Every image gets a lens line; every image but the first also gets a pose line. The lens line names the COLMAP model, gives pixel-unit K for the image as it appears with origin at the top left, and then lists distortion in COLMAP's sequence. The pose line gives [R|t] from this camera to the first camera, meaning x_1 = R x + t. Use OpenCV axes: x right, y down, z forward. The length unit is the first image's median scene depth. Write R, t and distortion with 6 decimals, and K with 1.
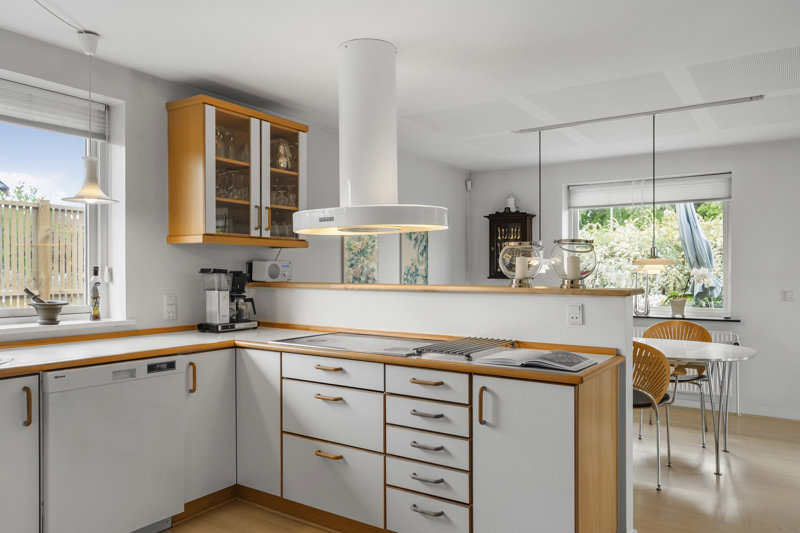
lens RADIAL K [[572.8, 0, 400.0], [0, 572.8, 266.5], [0, 0, 1]] dist [-0.005135, -0.001203]
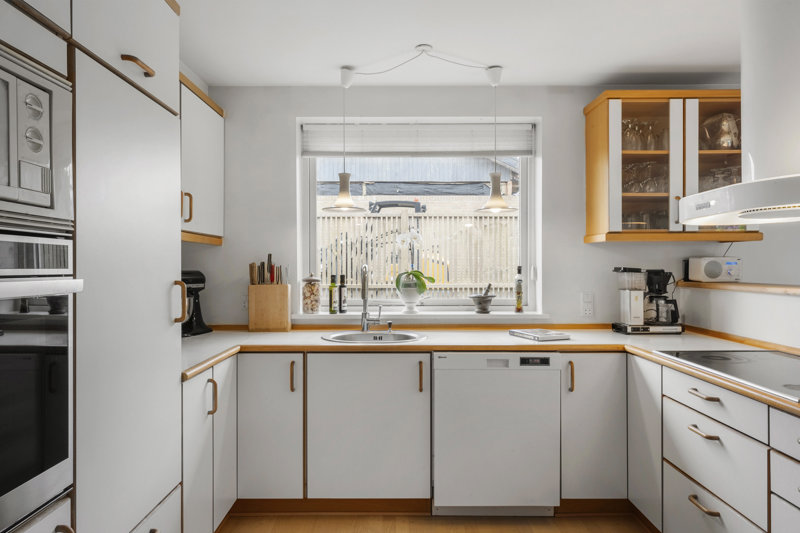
lens RADIAL K [[509.0, 0, 400.0], [0, 509.0, 266.5], [0, 0, 1]] dist [0.003169, 0.000237]
pose [[0.560432, -0.003042, -0.828195, 0.176044], [0.011222, 0.999929, 0.003920, -0.005431], [0.828124, -0.011491, 0.560427, 0.208264]]
